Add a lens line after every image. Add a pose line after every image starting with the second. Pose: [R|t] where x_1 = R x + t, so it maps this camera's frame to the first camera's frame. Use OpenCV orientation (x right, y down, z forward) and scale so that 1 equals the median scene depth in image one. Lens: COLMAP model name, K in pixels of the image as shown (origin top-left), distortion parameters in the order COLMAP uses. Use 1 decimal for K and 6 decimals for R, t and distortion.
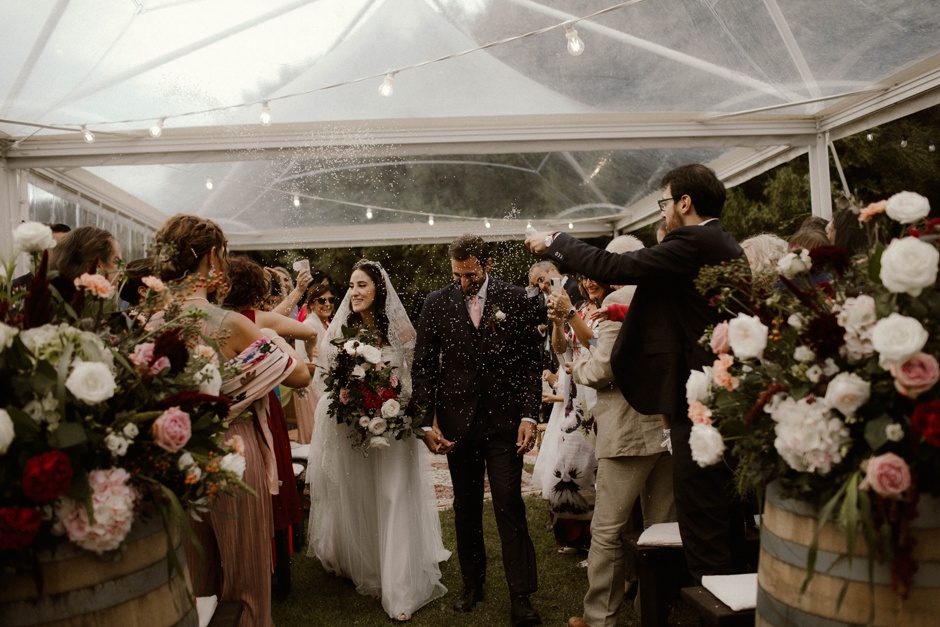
lens RADIAL K [[1003.3, 0, 470.0], [0, 1003.3, 313.5], [0, 0, 1]] dist [-0.020493, 0.003345]
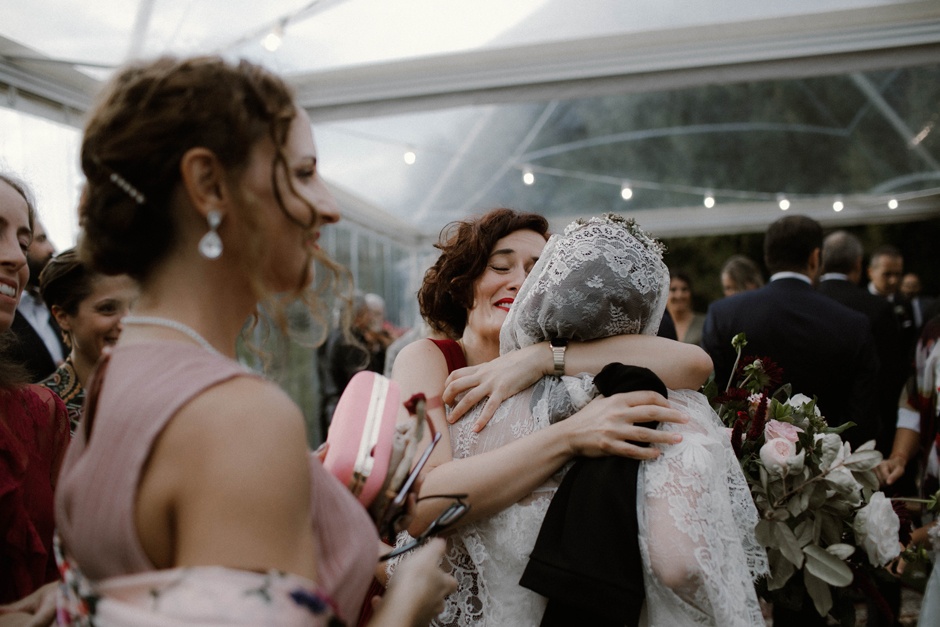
lens RADIAL K [[1003.3, 0, 470.0], [0, 1003.3, 313.5], [0, 0, 1]] dist [-0.020493, 0.003345]
pose [[0.968509, -0.019100, -0.248246, -0.073254], [0.017695, 0.999812, -0.007889, -0.013624], [0.248350, 0.003248, 0.968665, 0.610595]]
